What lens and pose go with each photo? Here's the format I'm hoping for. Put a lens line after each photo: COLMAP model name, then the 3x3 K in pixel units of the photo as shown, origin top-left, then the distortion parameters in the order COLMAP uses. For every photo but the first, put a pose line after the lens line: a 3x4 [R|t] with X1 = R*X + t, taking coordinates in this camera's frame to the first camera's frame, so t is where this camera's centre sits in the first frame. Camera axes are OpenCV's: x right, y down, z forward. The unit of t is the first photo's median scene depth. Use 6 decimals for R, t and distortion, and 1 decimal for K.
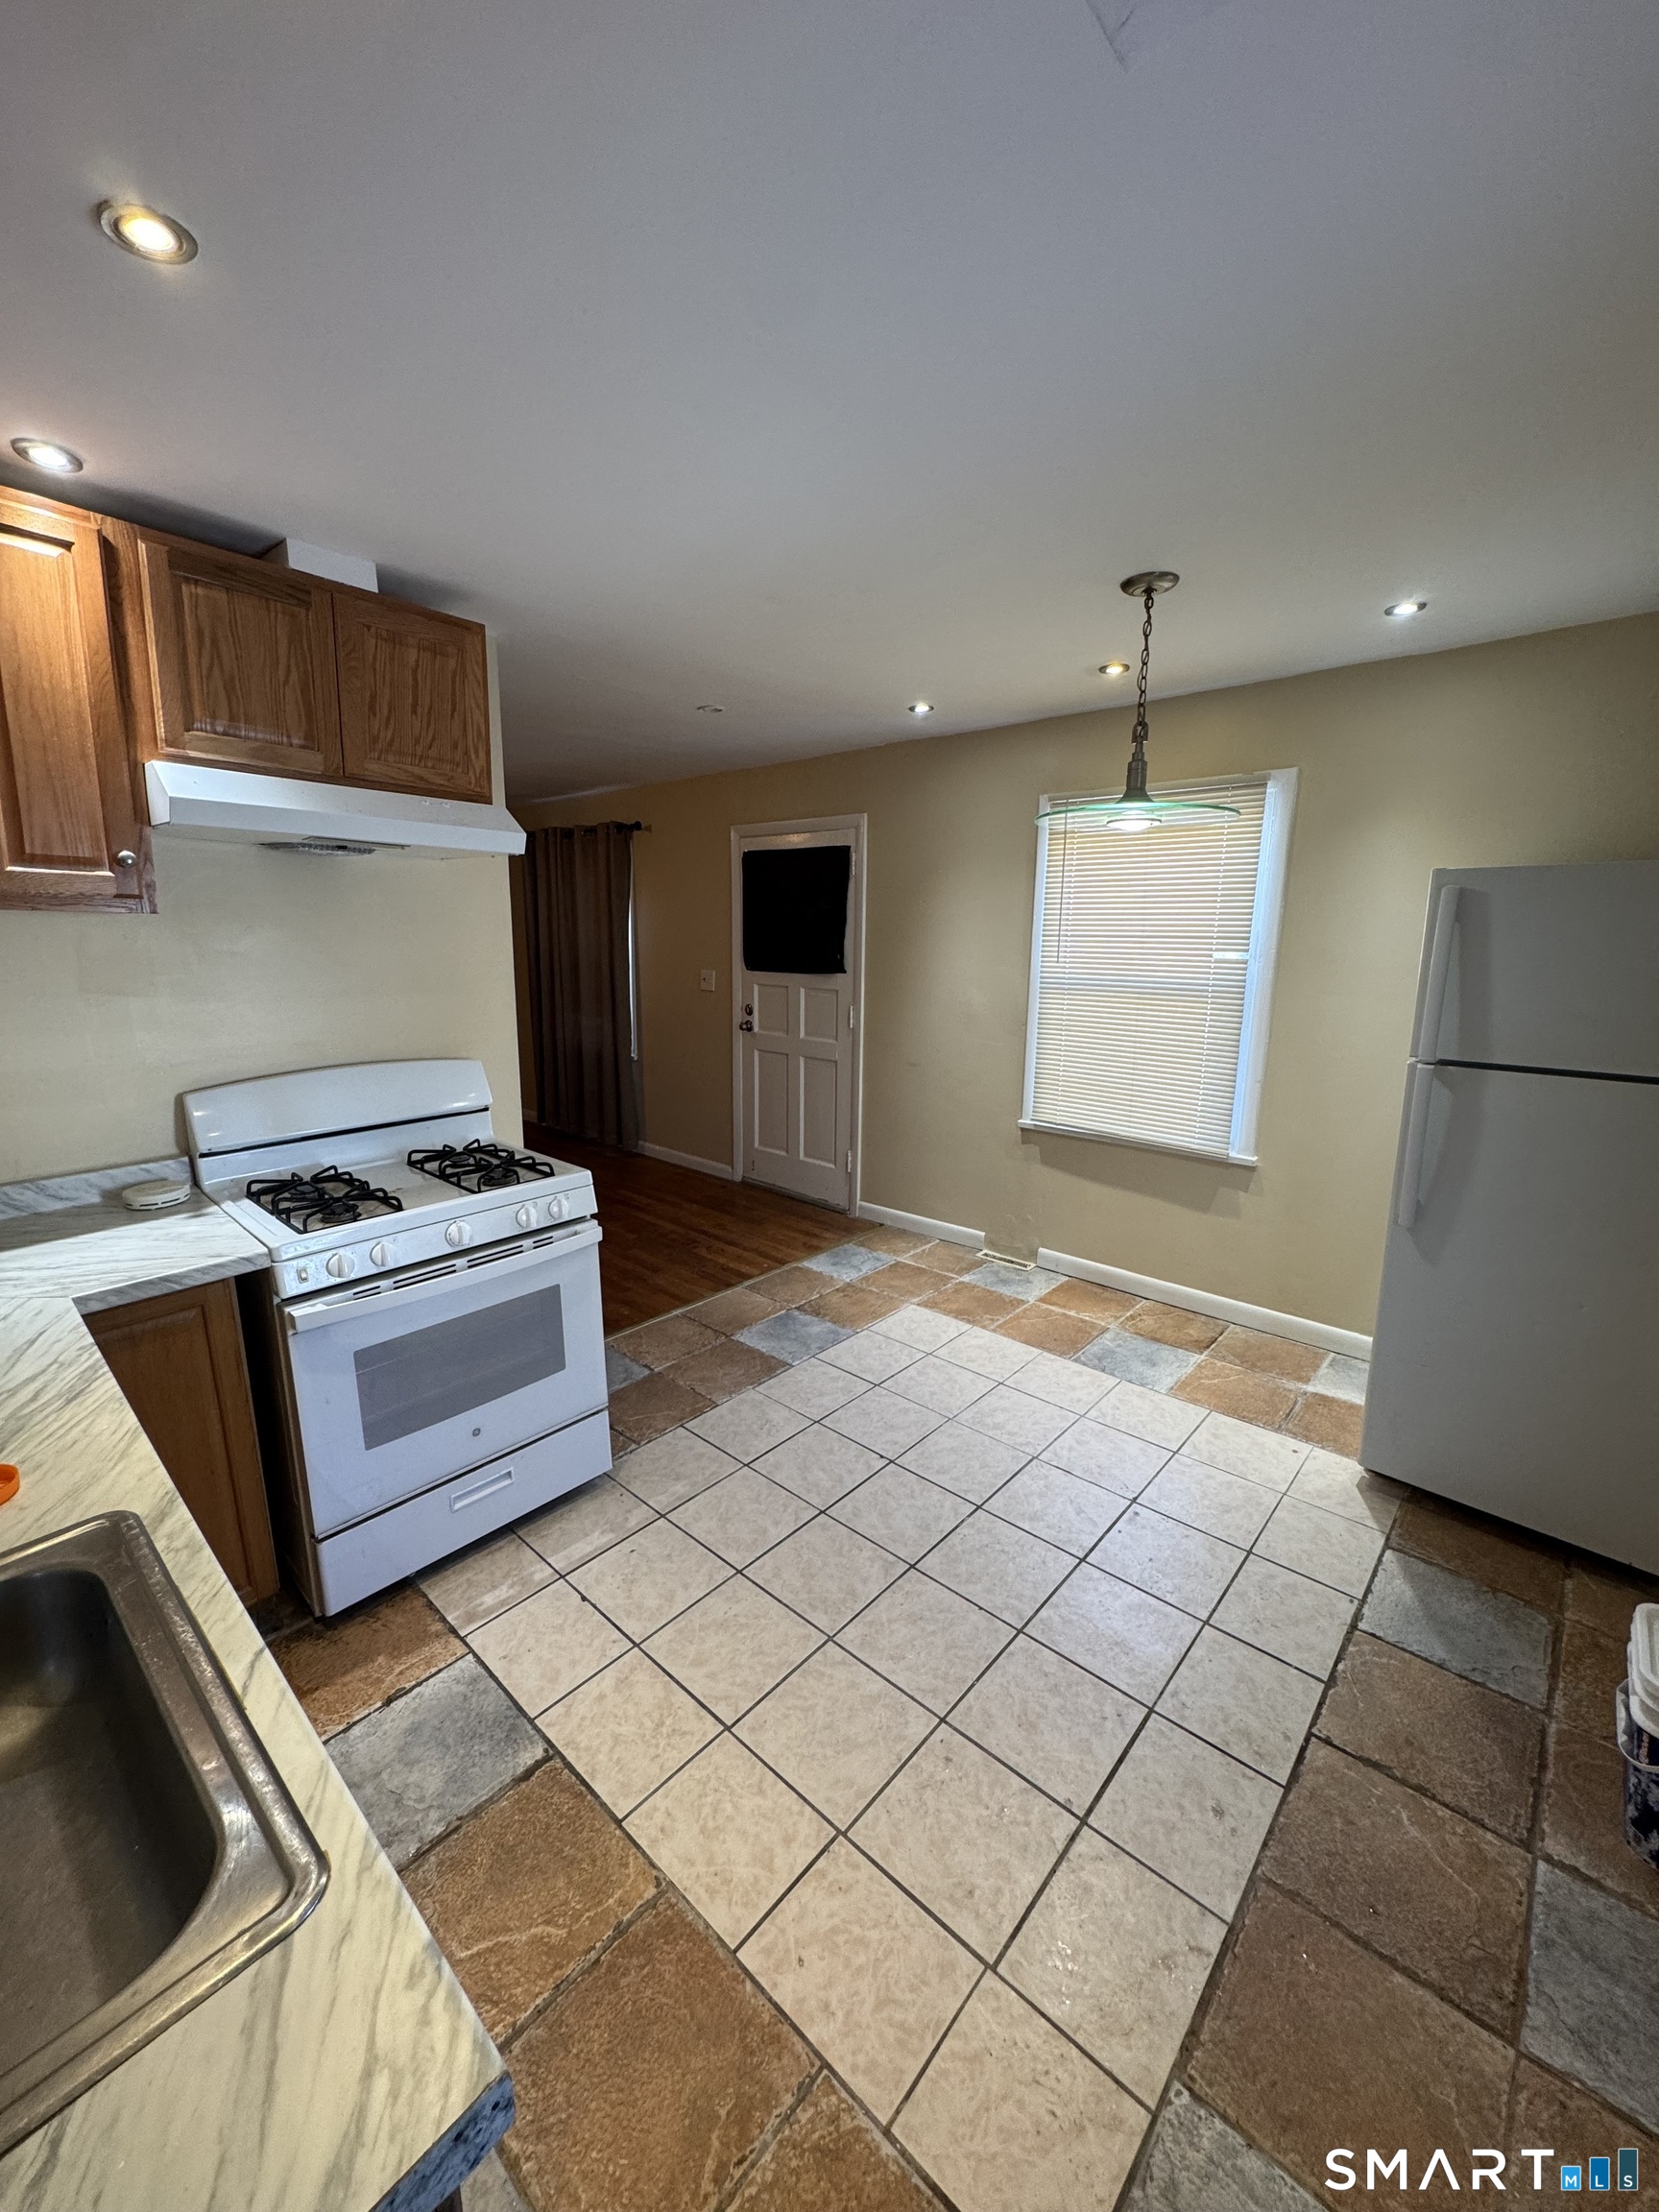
lens RADIAL K [[877.5, 0, 828.1], [0, 877.5, 1096.2], [0, 0, 1]] dist [-0.002277, 0.000050]
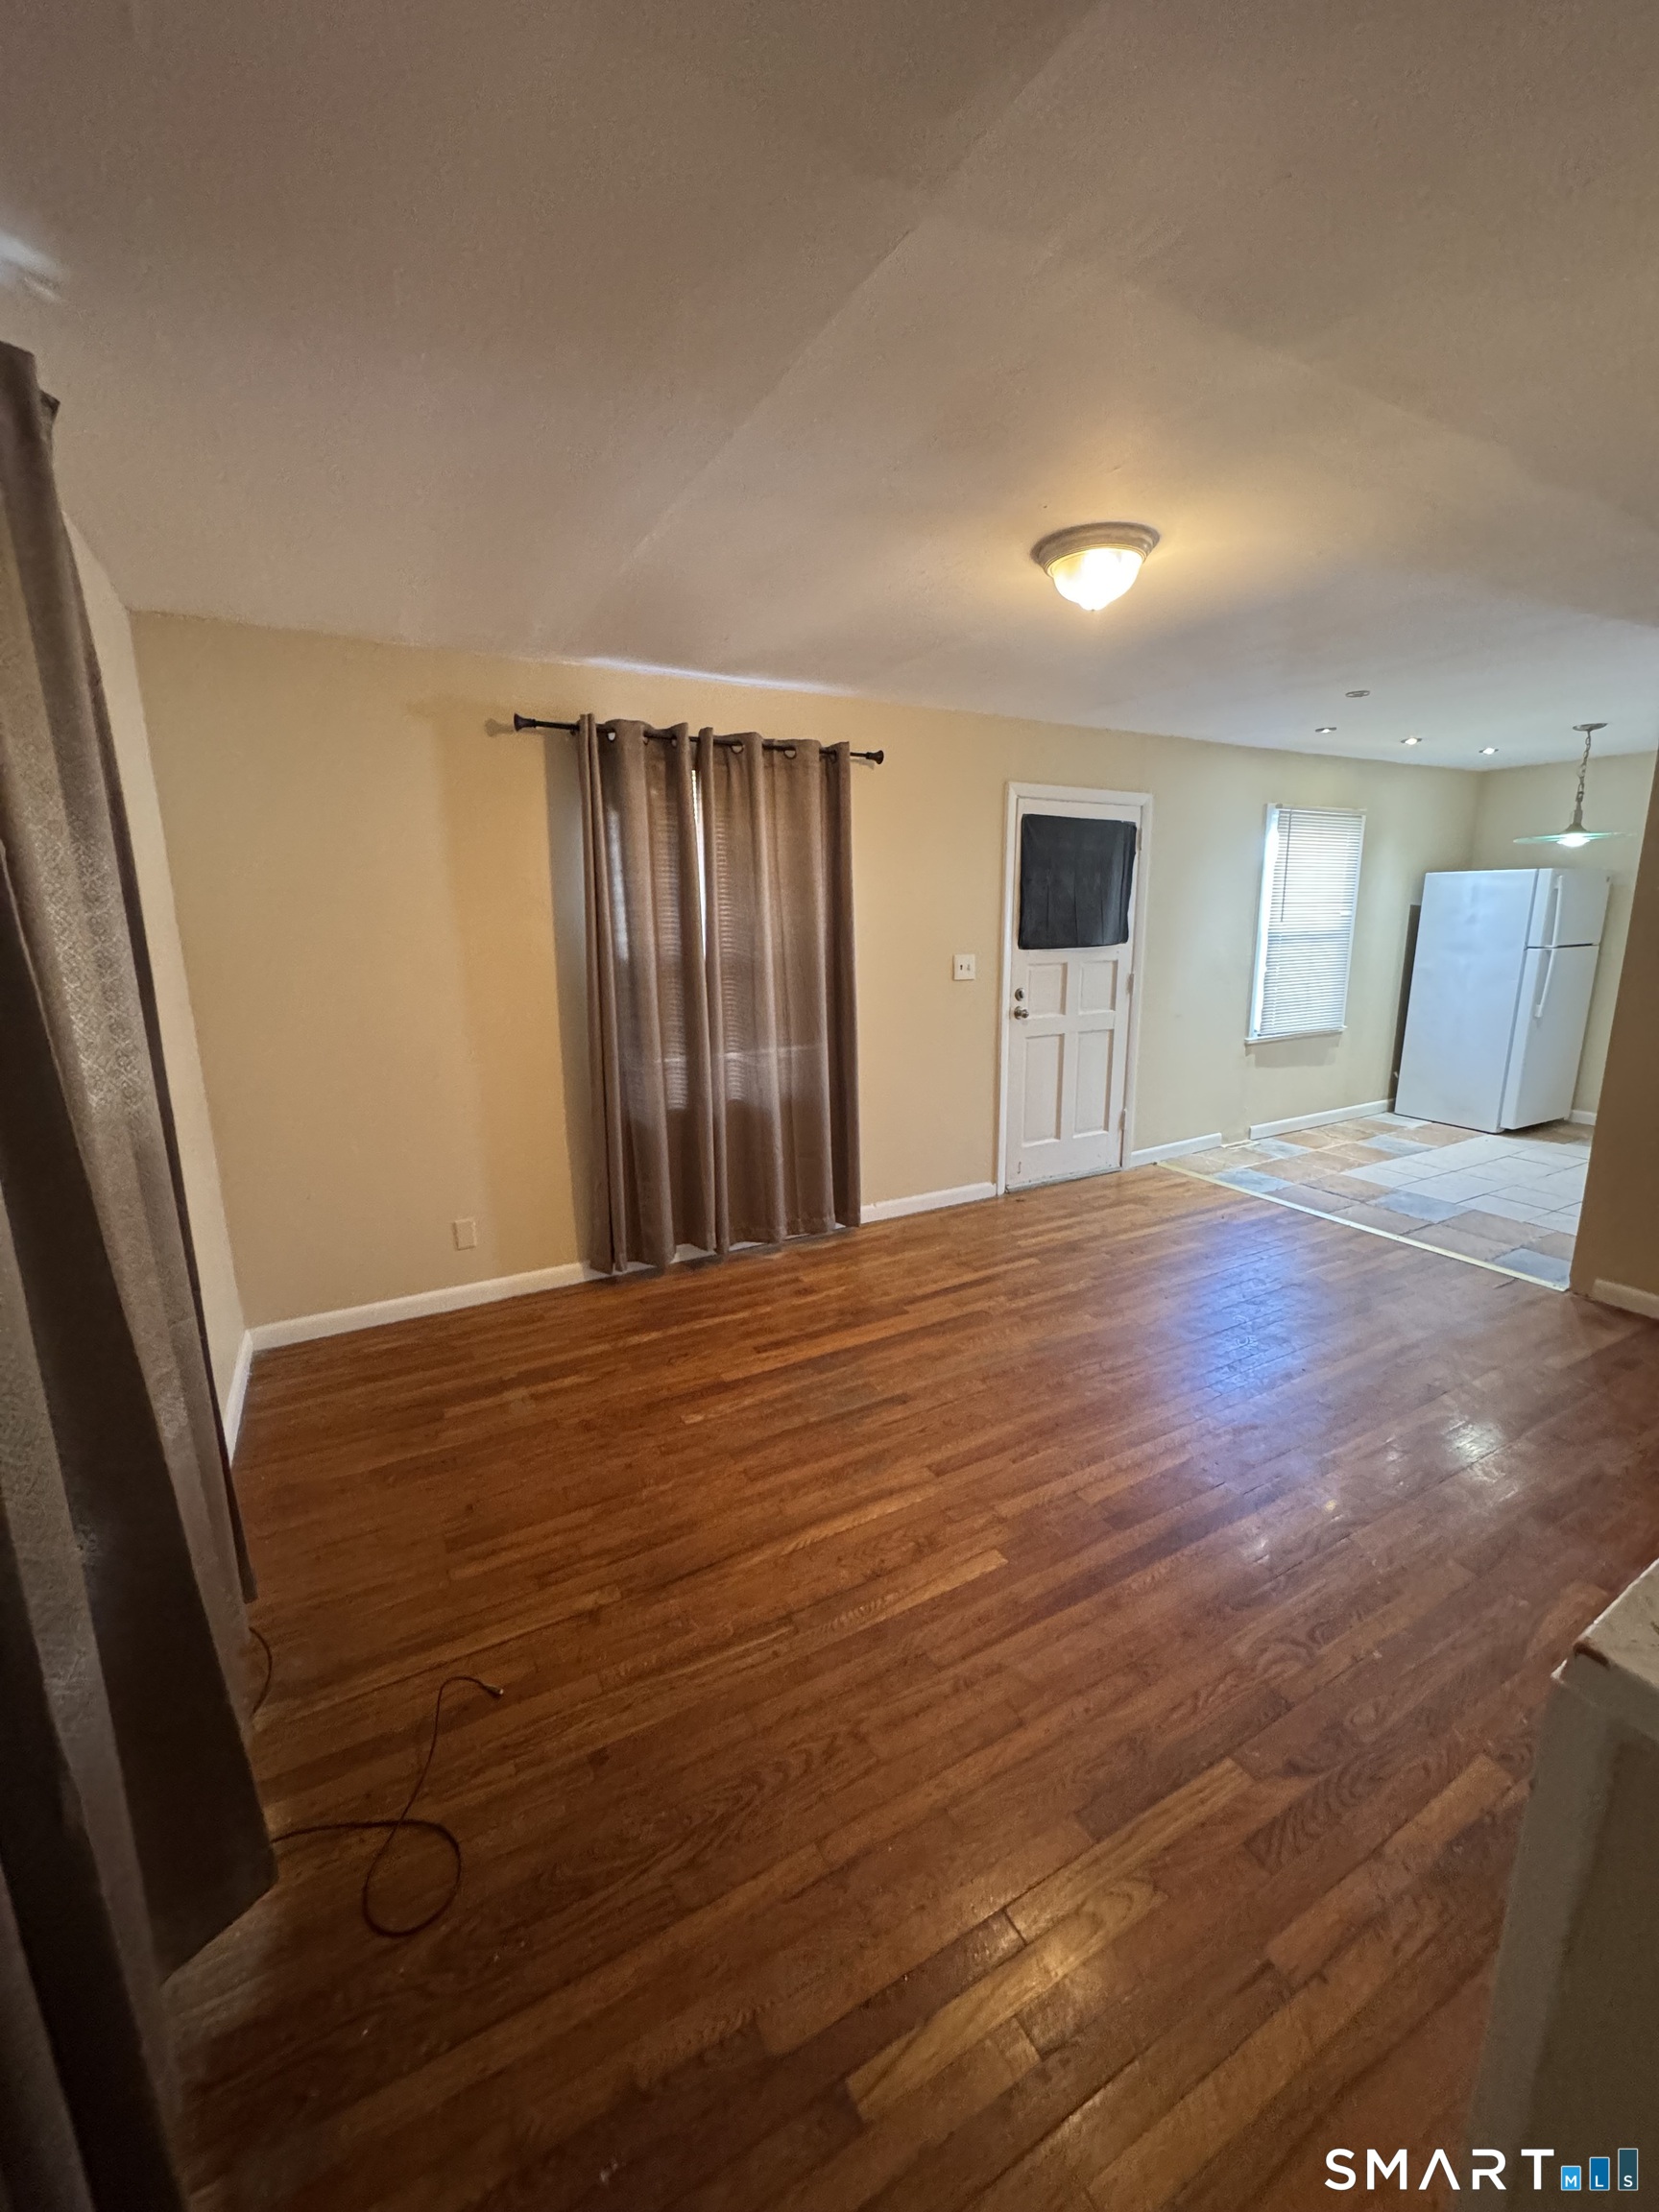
lens RADIAL K [[877.5, 0, 828.1], [0, 877.5, 1096.2], [0, 0, 1]] dist [-0.002277, 0.000050]
pose [[0.318355, -0.205283, 0.925478, -1.106002], [0.193569, 0.969779, 0.148524, -0.187143], [-0.927998, 0.131861, 0.348471, 0.987648]]
